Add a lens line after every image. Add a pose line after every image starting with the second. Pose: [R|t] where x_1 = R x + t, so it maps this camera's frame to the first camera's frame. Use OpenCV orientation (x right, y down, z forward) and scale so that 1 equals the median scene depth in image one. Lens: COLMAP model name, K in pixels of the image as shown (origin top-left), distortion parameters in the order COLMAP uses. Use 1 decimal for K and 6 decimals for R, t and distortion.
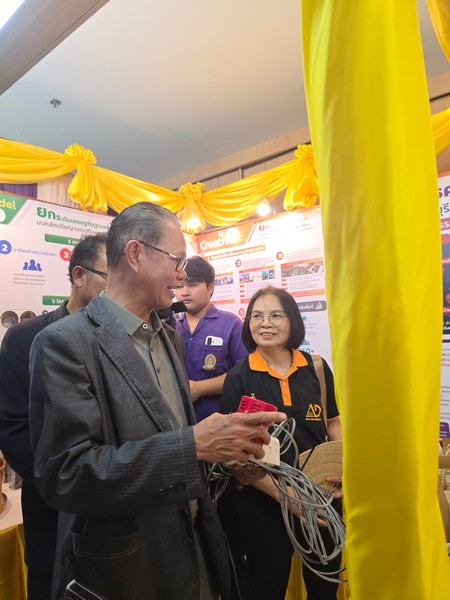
lens RADIAL K [[405.7, 0, 212.4], [0, 405.7, 300.6], [0, 0, 1]] dist [0.047490, -0.039255]
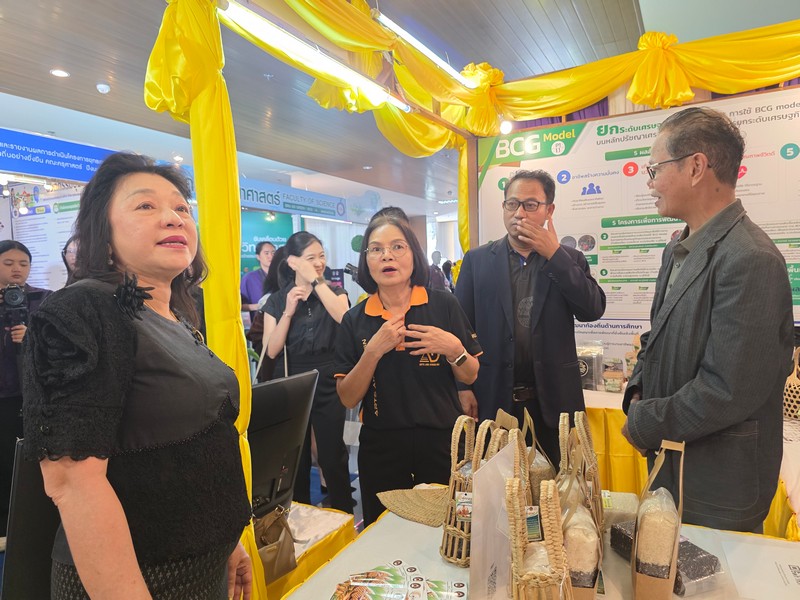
lens RADIAL K [[540.7, 0, 397.6], [0, 540.7, 296.0], [0, 0, 1]] dist [0.050160, -0.056785]
pose [[0.187292, 0.081179, -0.978944, 0.711649], [0.092772, 0.990663, 0.099900, -0.002637], [0.977914, -0.109529, 0.178012, 0.235234]]
